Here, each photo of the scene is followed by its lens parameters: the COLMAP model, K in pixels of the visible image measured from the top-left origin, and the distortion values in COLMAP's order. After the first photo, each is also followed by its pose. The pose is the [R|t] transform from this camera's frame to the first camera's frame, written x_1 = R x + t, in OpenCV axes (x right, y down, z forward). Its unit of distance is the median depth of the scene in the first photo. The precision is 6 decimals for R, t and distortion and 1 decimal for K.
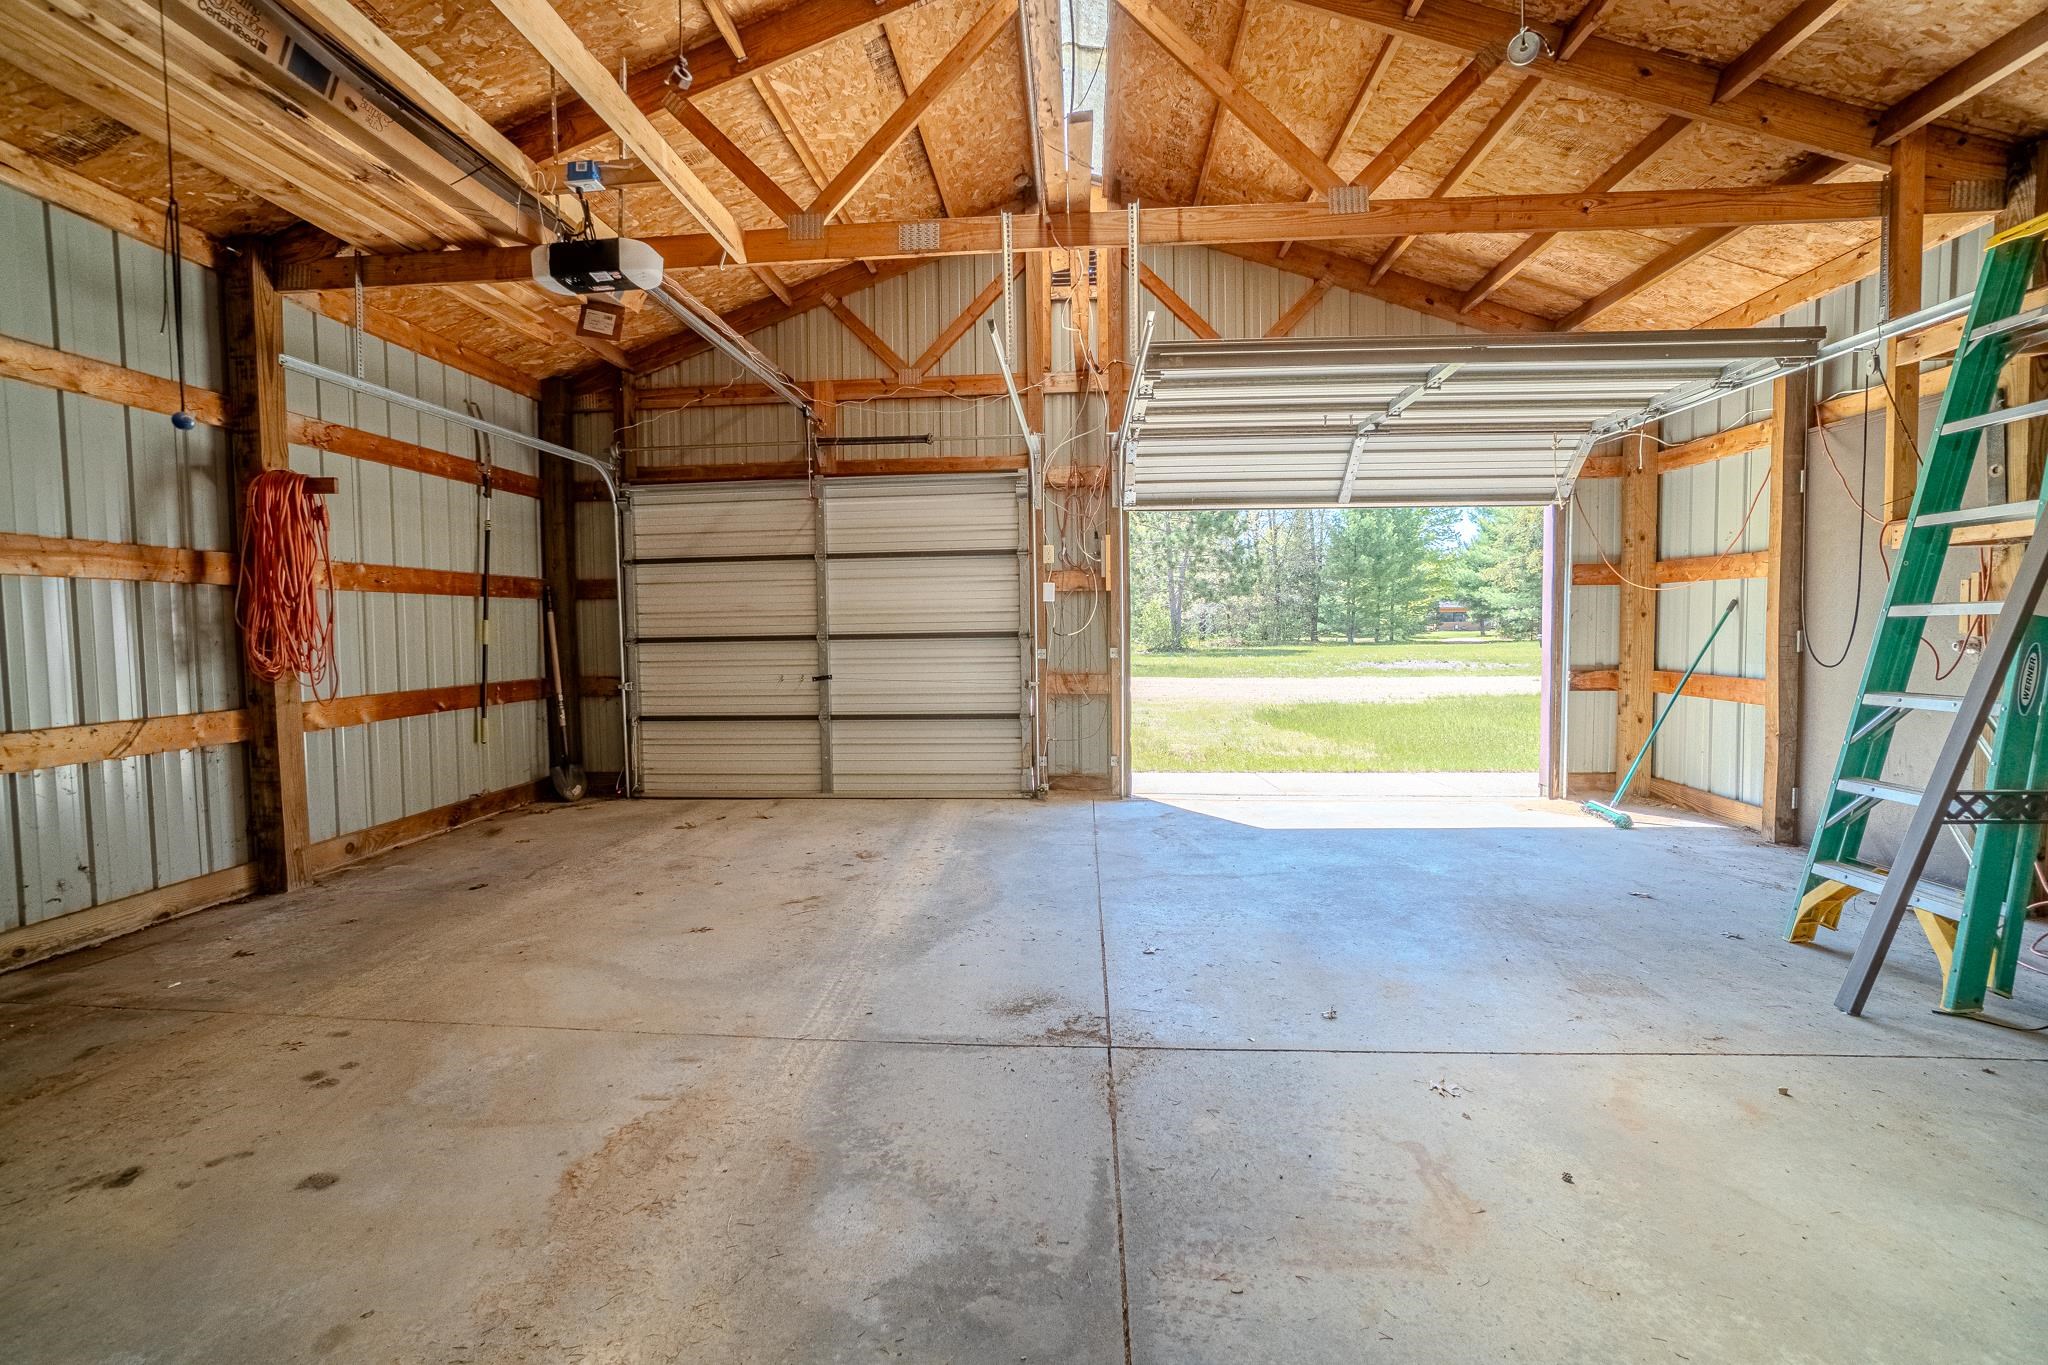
lens RADIAL K [[903.1, 0, 1015.3], [0, 903.1, 674.5], [0, 0, 1]] dist [-0.057250, 0.018748]
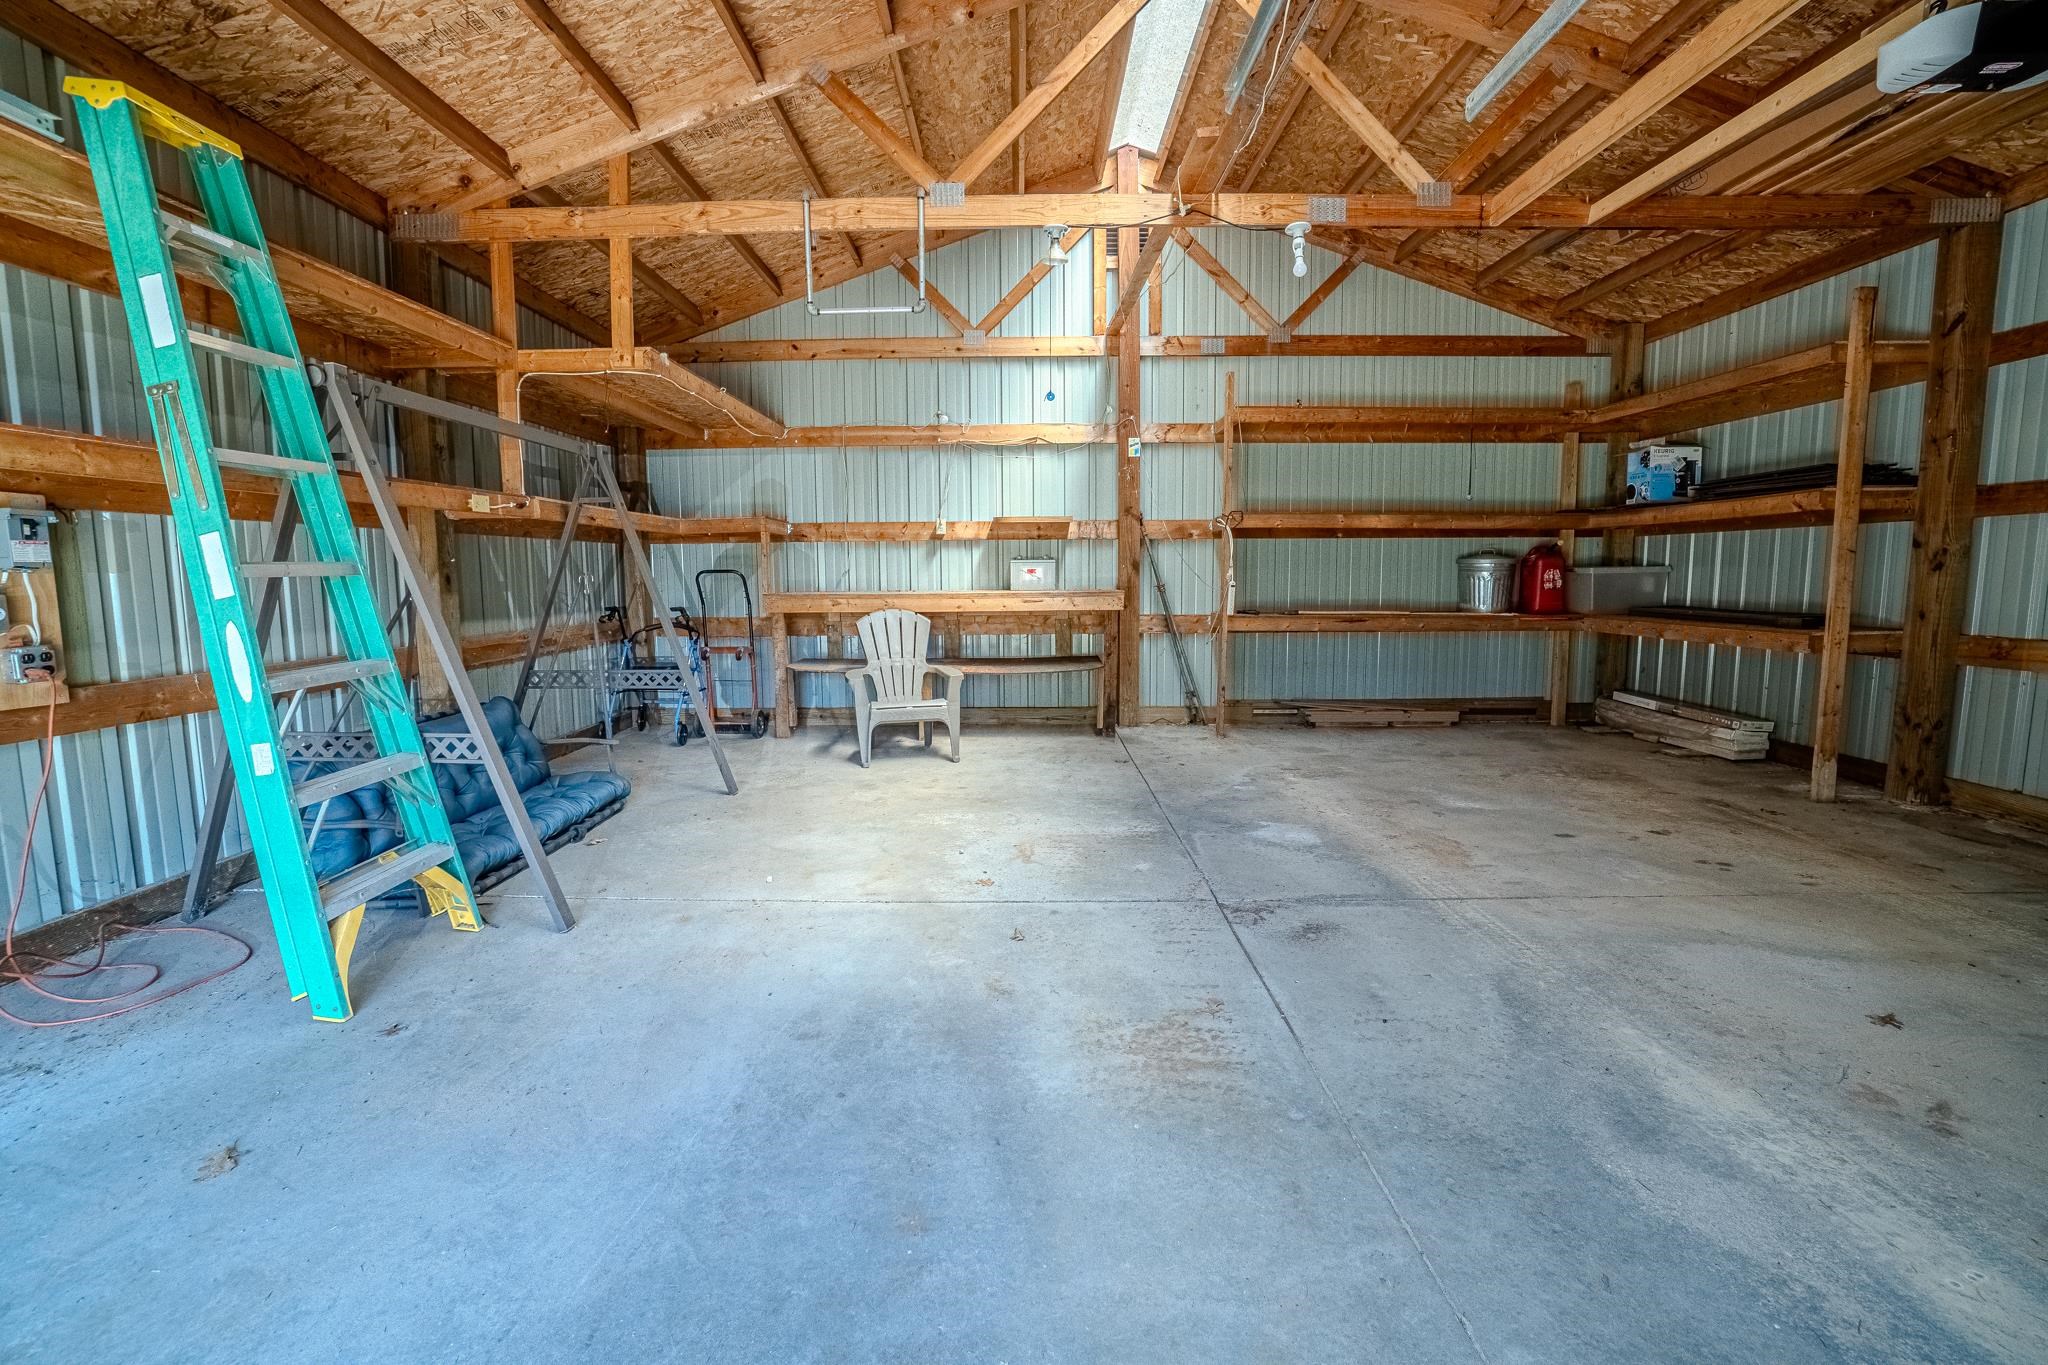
lens RADIAL K [[903.1, 0, 1021.8], [0, 903.1, 674.3], [0, 0, 1]] dist [-0.057250, 0.018748]
pose [[-0.997044, 0.026716, -0.072032, 0.449443], [0.014428, 0.986019, 0.166004, -0.115015], [0.075460, 0.164474, -0.983491, 2.108099]]
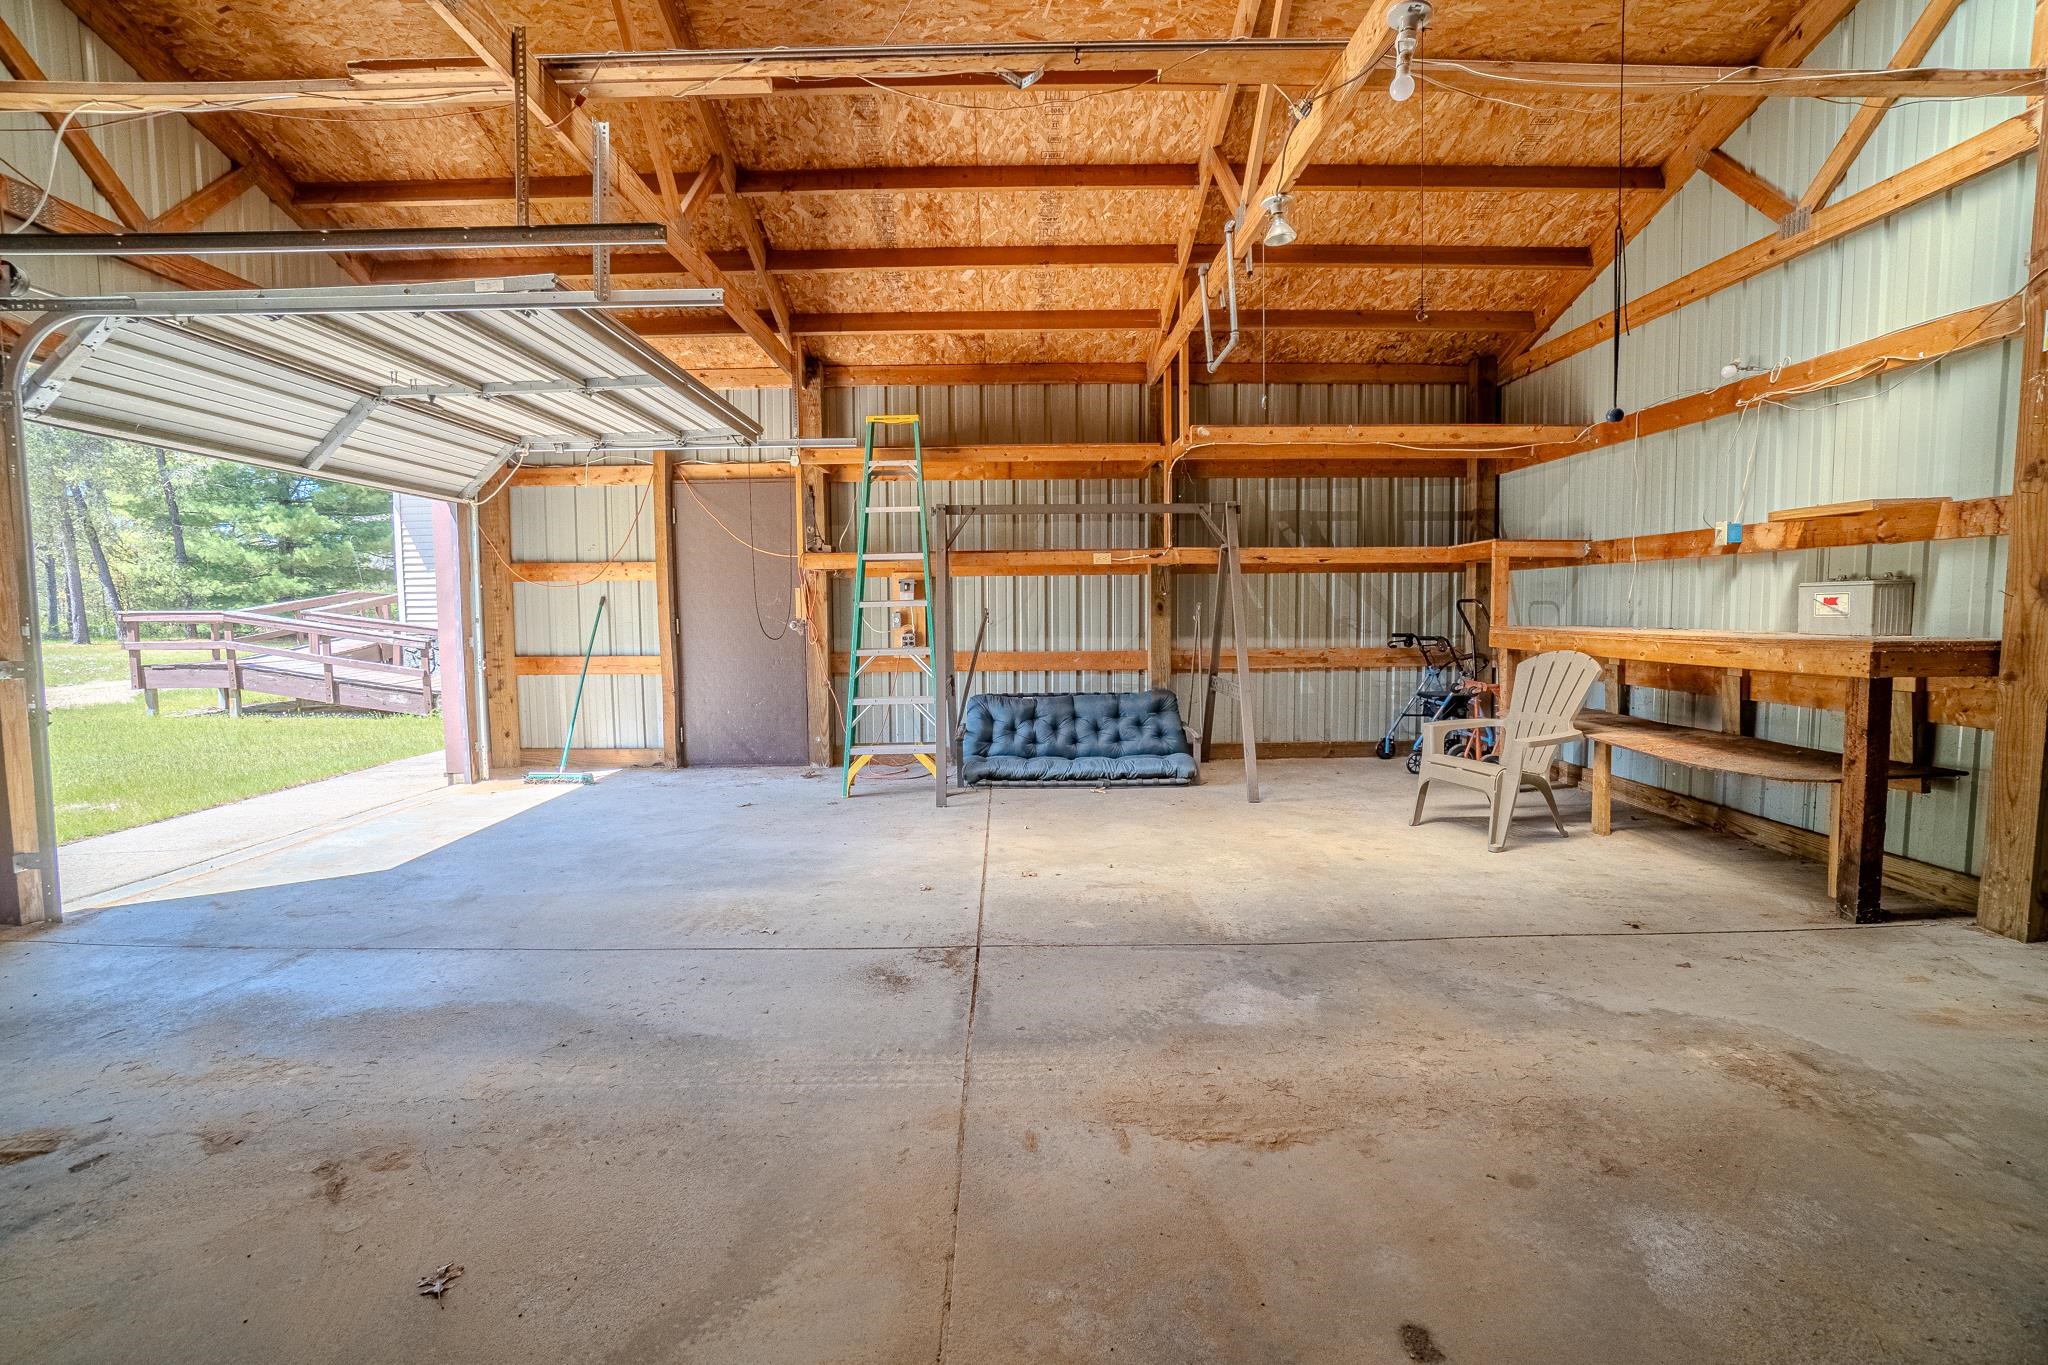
lens RADIAL K [[903.1, 0, 992.2], [0, 903.1, 677.5], [0, 0, 1]] dist [-0.057250, 0.018748]
pose [[-0.071285, -0.065964, 0.995272, -1.077852], [0.064553, 0.995414, 0.070597, -0.042117], [-0.995365, 0.069280, -0.066700, 0.999629]]
